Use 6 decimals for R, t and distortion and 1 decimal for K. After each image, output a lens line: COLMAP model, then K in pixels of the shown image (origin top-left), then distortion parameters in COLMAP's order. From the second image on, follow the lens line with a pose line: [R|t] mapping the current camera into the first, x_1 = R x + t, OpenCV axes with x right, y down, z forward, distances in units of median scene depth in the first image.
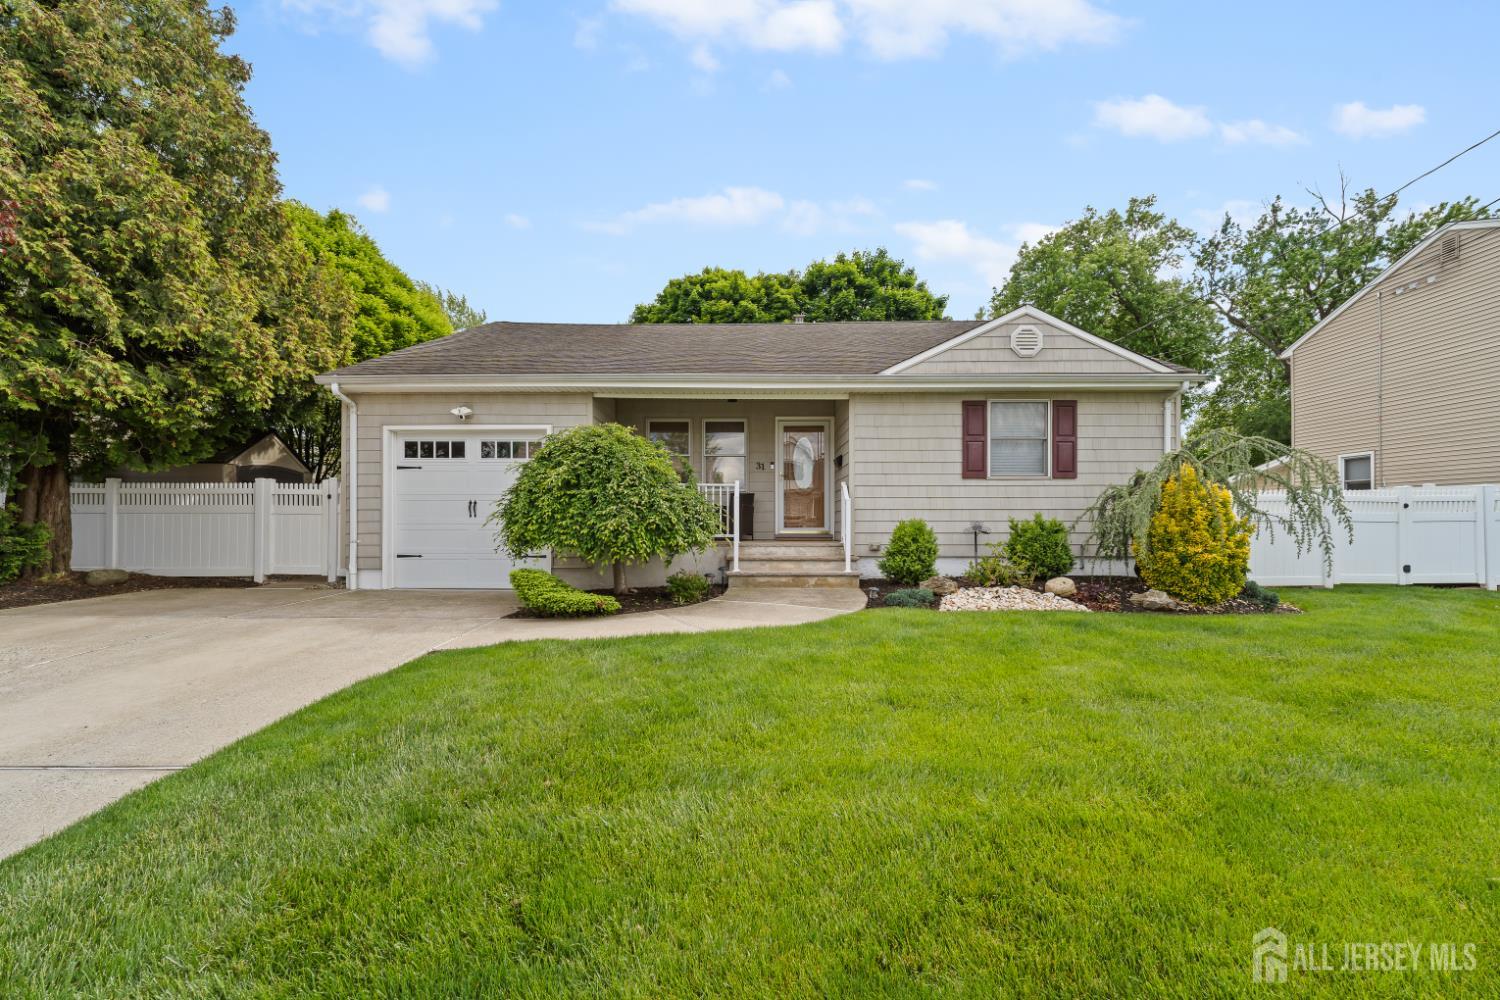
lens RADIAL K [[604.2, 0, 746.5], [0, 604.2, 521.0], [0, 0, 1]] dist [0.034621, 0.000046]
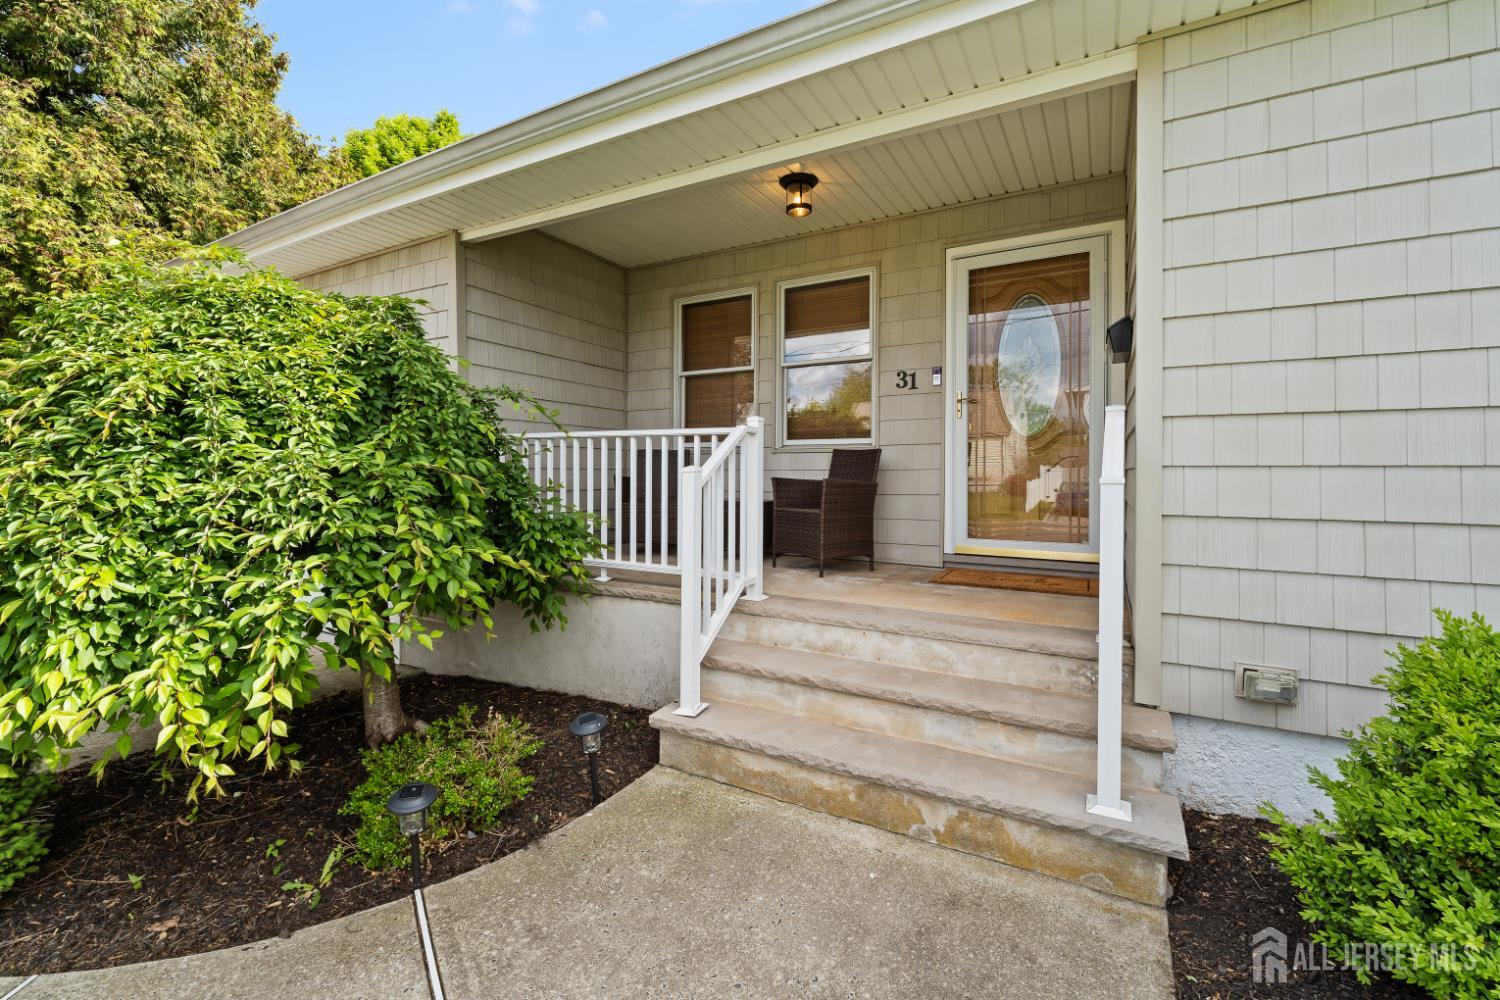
lens RADIAL K [[636.7, 0, 750.3], [0, 636.7, 474.0], [0, 0, 1]] dist [0.019313, 0.000054]
pose [[0.881939, 0.002222, -0.471359, 0.153966], [-0.001843, 0.999998, 0.001265, -0.035125], [0.471360, -0.000247, 0.881941, 0.692386]]
